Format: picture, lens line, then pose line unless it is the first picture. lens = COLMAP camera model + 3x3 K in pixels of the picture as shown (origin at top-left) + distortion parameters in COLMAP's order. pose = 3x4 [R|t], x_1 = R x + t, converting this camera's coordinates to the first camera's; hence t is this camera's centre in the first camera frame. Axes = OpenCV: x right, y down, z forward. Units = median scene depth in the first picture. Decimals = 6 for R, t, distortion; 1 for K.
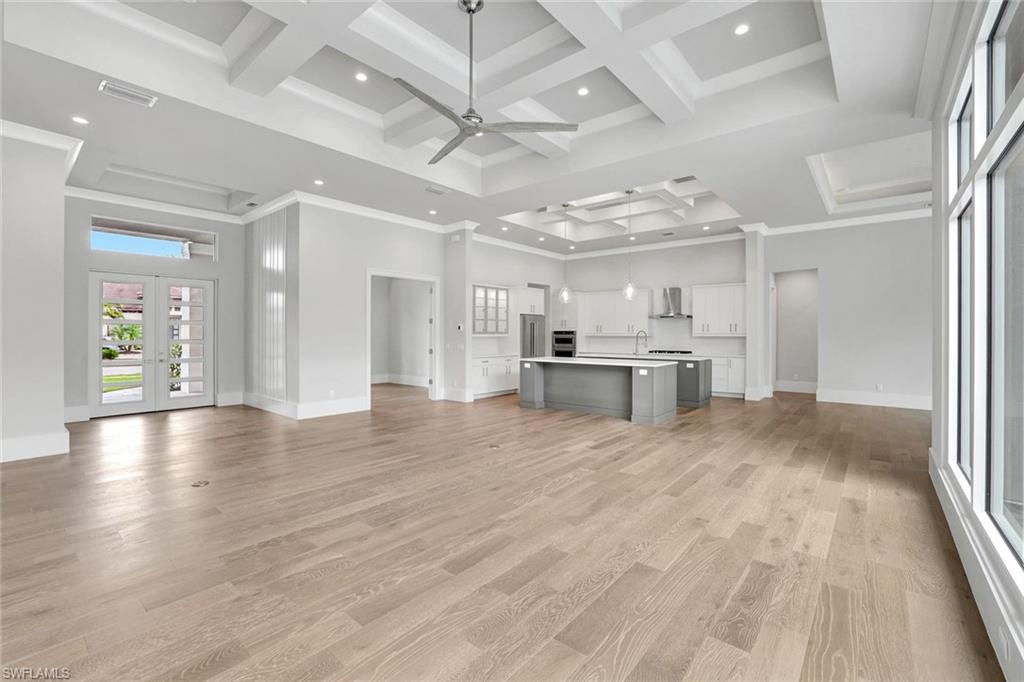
lens RADIAL K [[443.5, 0, 505.4], [0, 443.5, 337.6], [0, 0, 1]] dist [-0.003536, 0.000030]
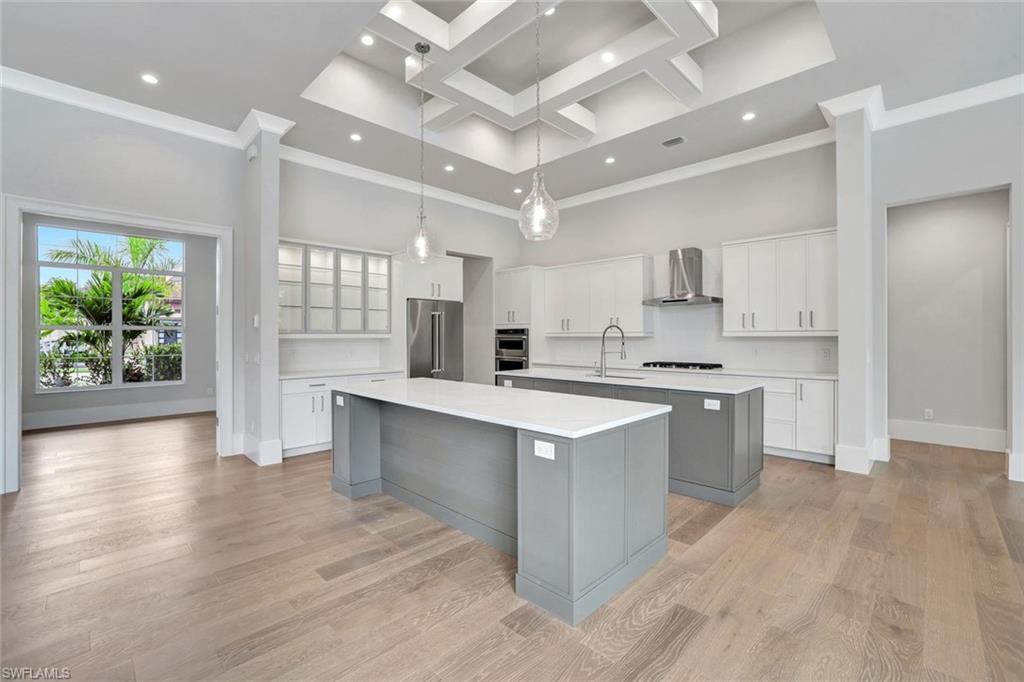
lens RADIAL K [[443.5, 0, 497.5], [0, 443.5, 337.4], [0, 0, 1]] dist [-0.003536, 0.000030]
pose [[0.995937, -0.003426, -0.089984, 0.212992], [0.003157, 0.999990, -0.003132, -0.001207], [0.089994, 0.002835, 0.995938, 0.474177]]
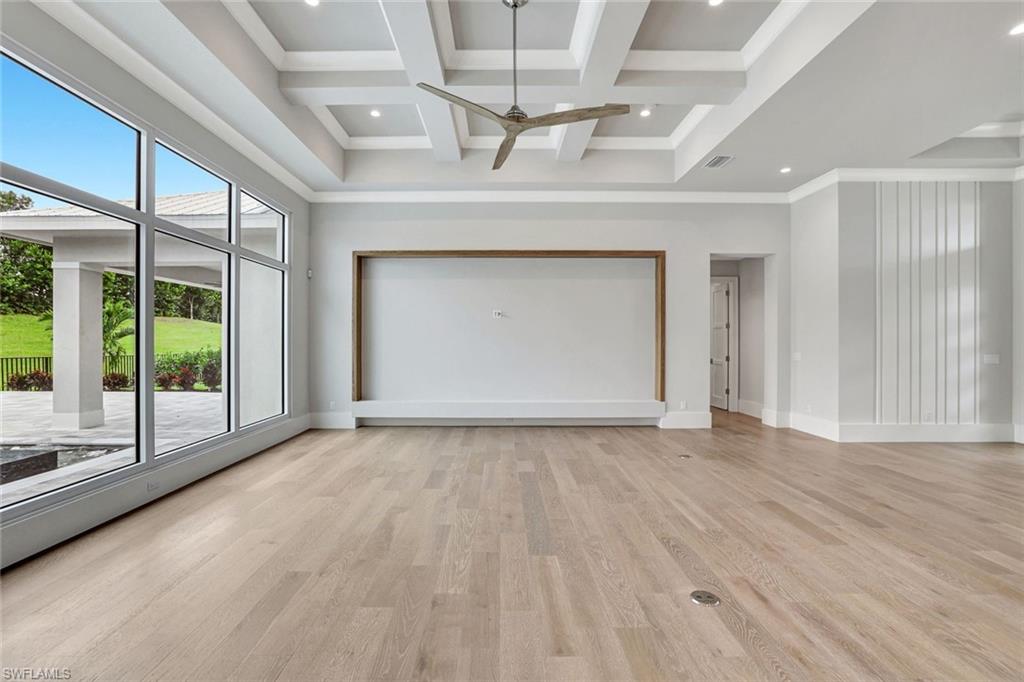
lens RADIAL K [[458.5, 0, 500.9], [0, 458.5, 341.8], [0, 0, 1]] dist [-0.015513, 0.000306]
pose [[-0.771283, 0.000619, -0.636492, 0.219635], [-0.001966, 0.999992, 0.003354, -0.001499], [0.636489, 0.003838, -0.771276, 0.659966]]
